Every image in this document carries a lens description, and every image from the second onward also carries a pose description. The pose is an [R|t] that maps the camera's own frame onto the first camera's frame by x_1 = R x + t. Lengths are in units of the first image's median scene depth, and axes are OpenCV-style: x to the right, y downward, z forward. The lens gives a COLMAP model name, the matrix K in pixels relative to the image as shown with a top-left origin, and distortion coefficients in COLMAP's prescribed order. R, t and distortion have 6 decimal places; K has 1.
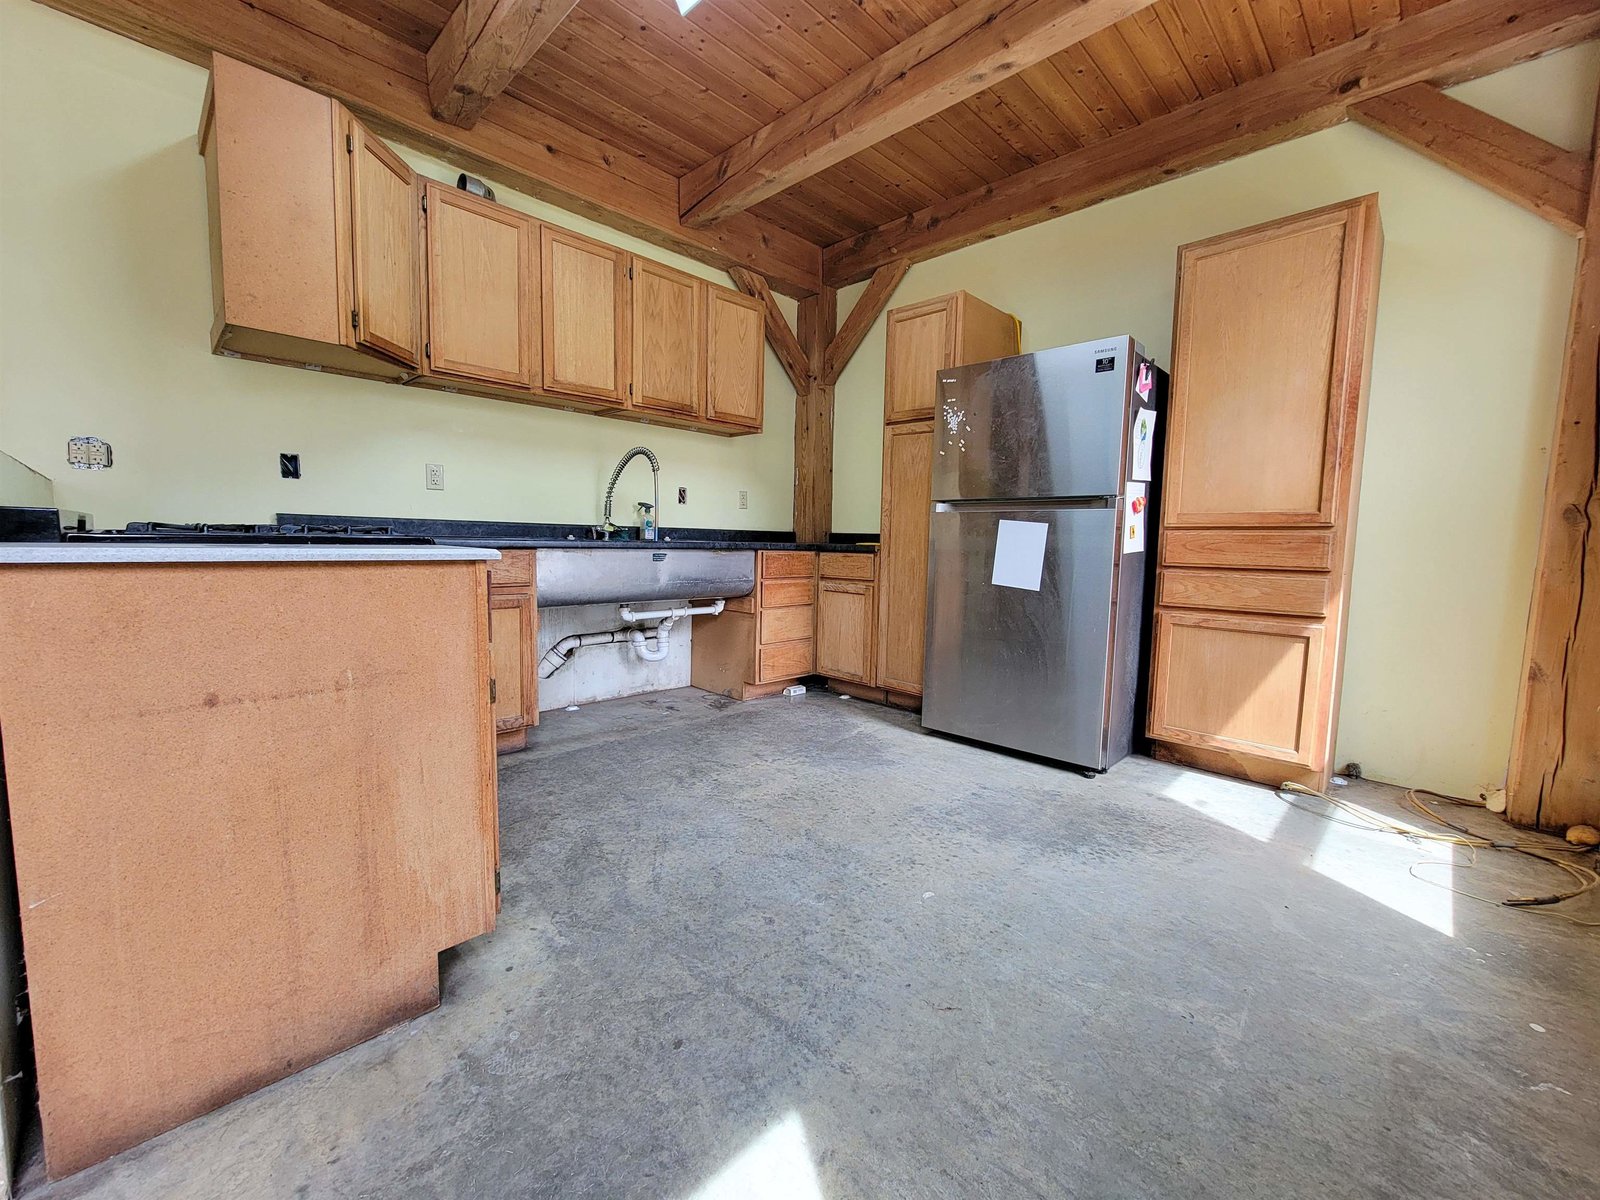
lens RADIAL K [[656.3, 0, 811.6], [0, 656.3, 602.0], [0, 0, 1]] dist [-0.005817, 0.002108]
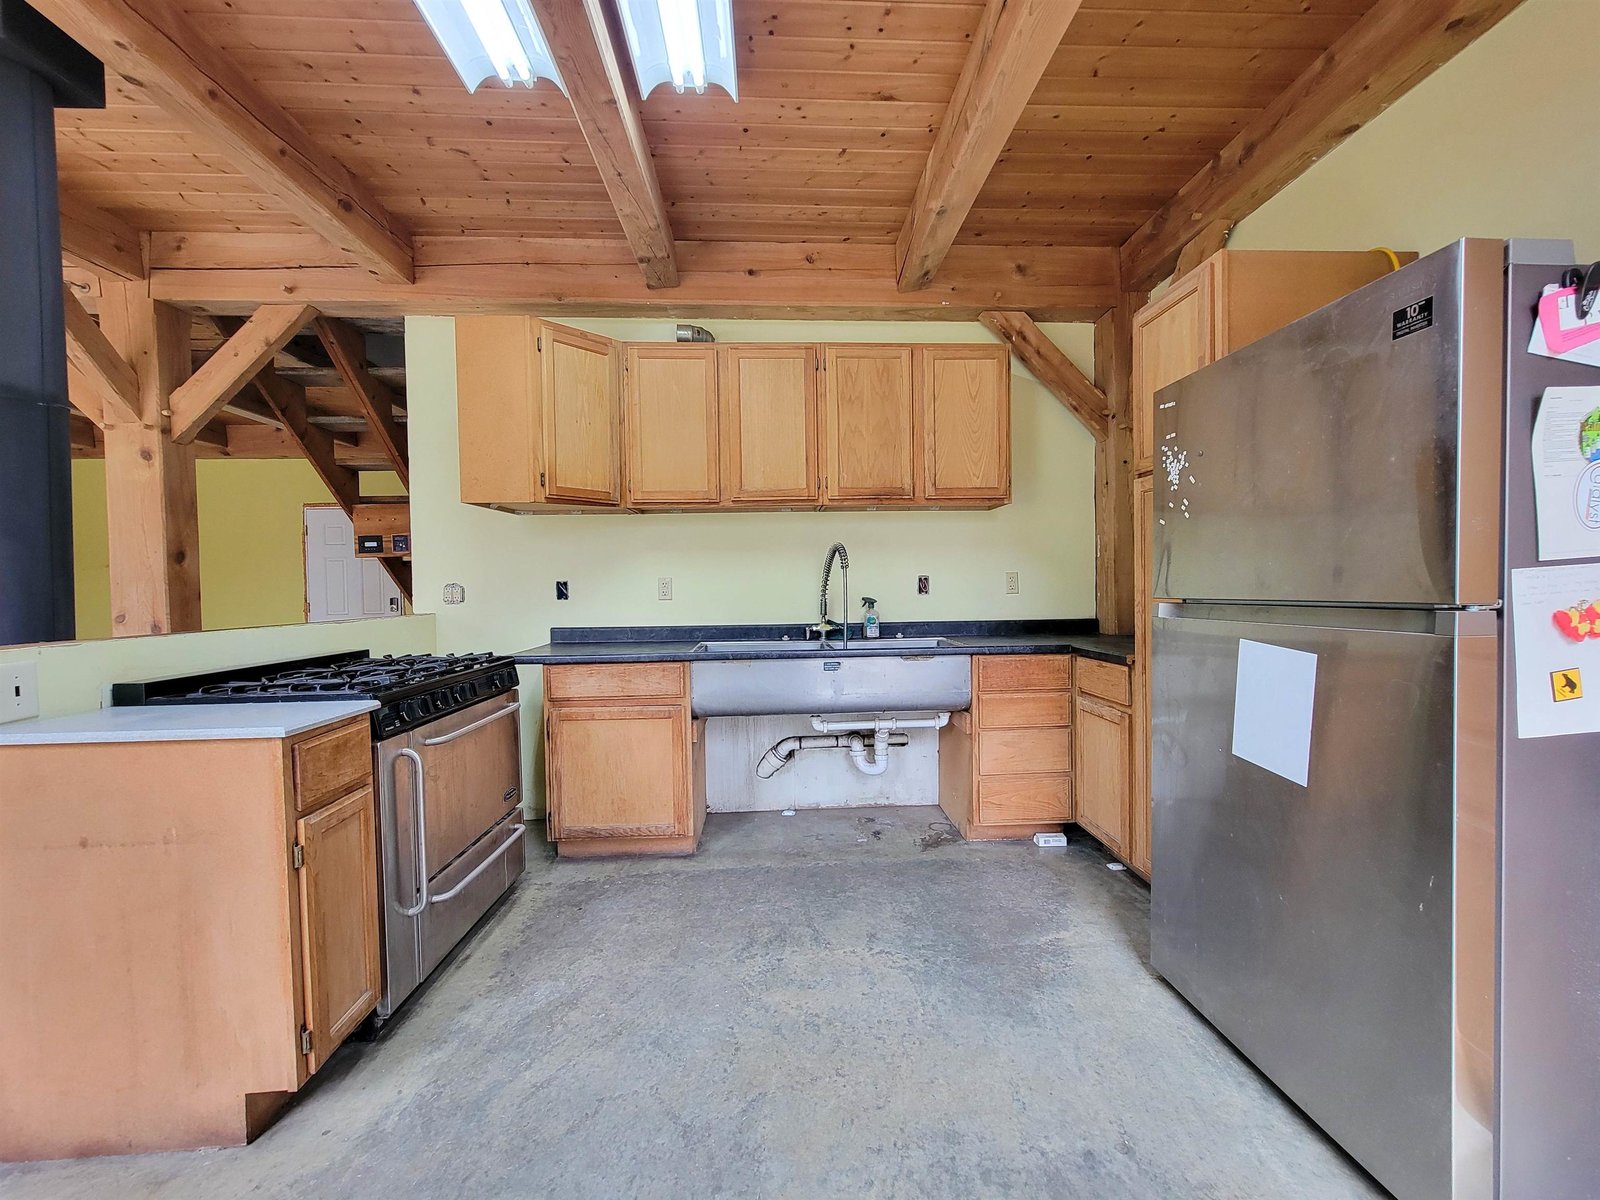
lens RADIAL K [[656.3, 0, 805.5], [0, 656.3, 601.4], [0, 0, 1]] dist [-0.005817, 0.002108]
pose [[0.734284, -0.019886, -0.678551, 0.350225], [-0.031991, 0.997447, -0.063851, -0.097872], [0.678088, 0.068593, 0.731773, 0.313060]]
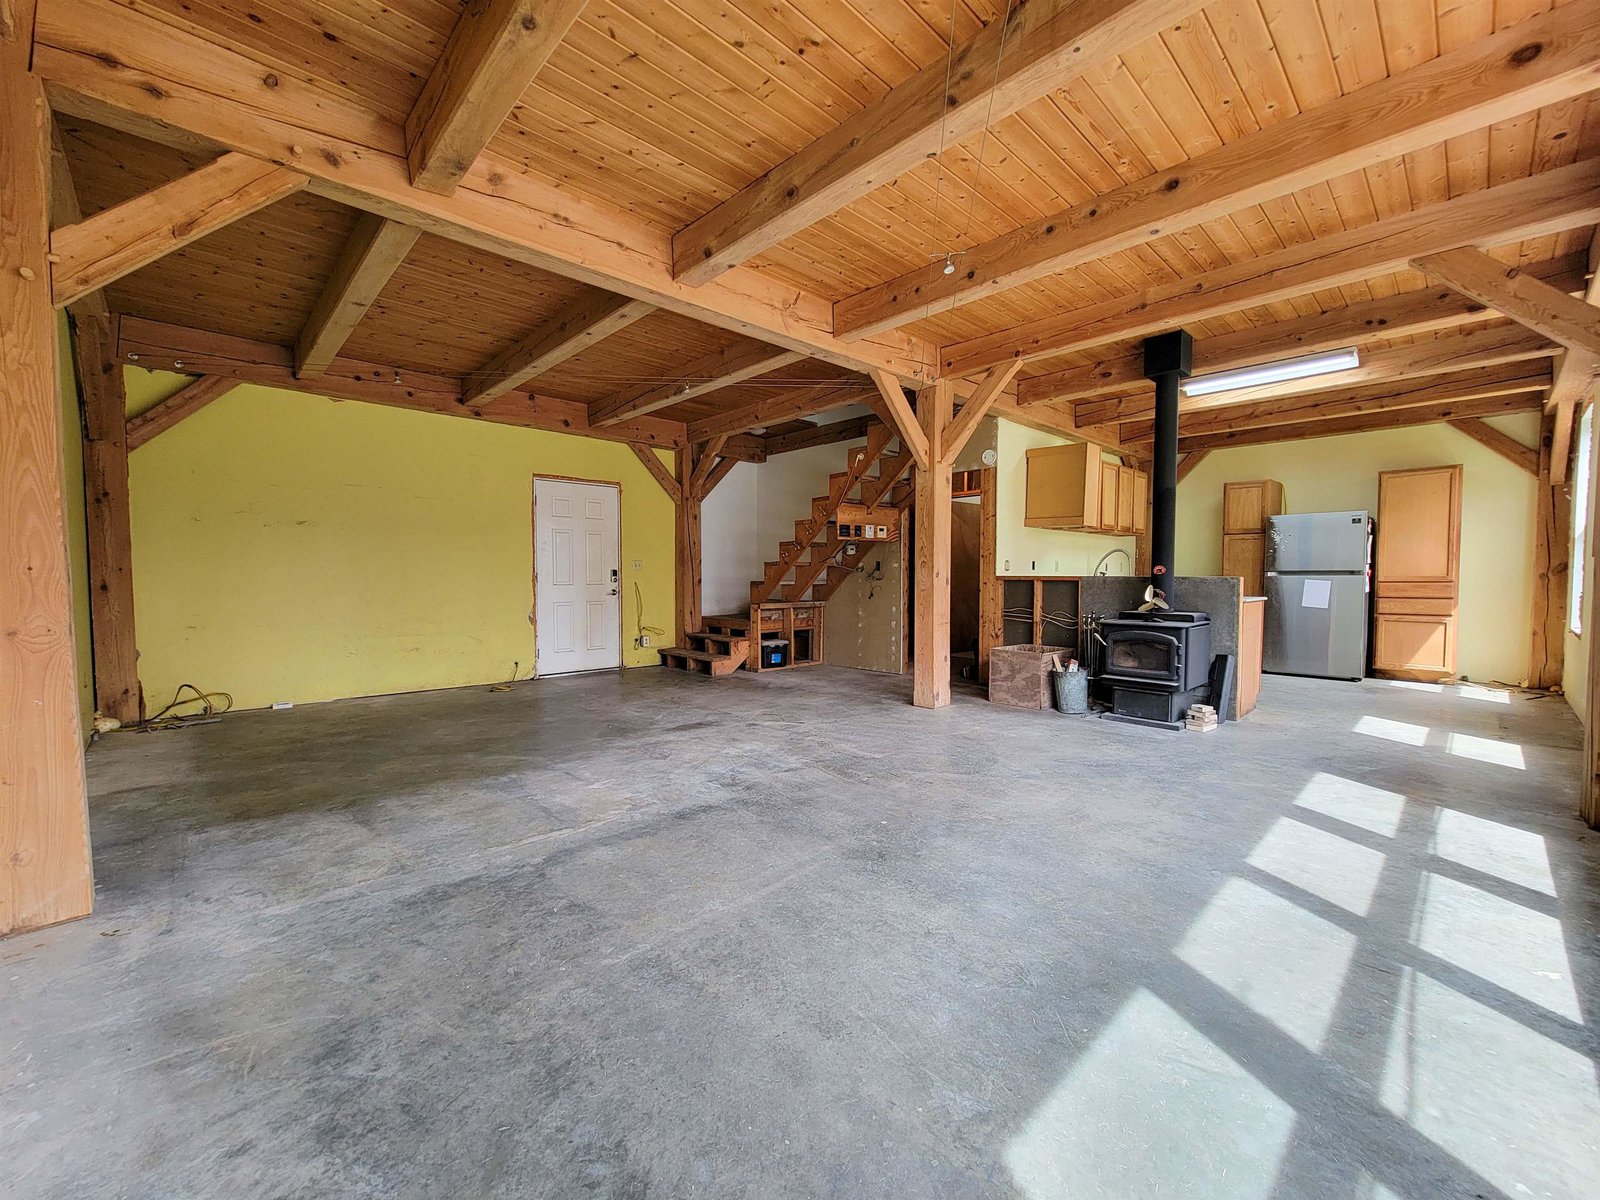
lens RADIAL K [[656.3, 0, 805.1], [0, 656.3, 600.8], [0, 0, 1]] dist [-0.005817, 0.002108]
pose [[0.999099, -0.023374, -0.035418, -1.333013], [0.021530, 0.998438, -0.051554, 0.034206], [0.036568, 0.050745, 0.998042, -1.336845]]
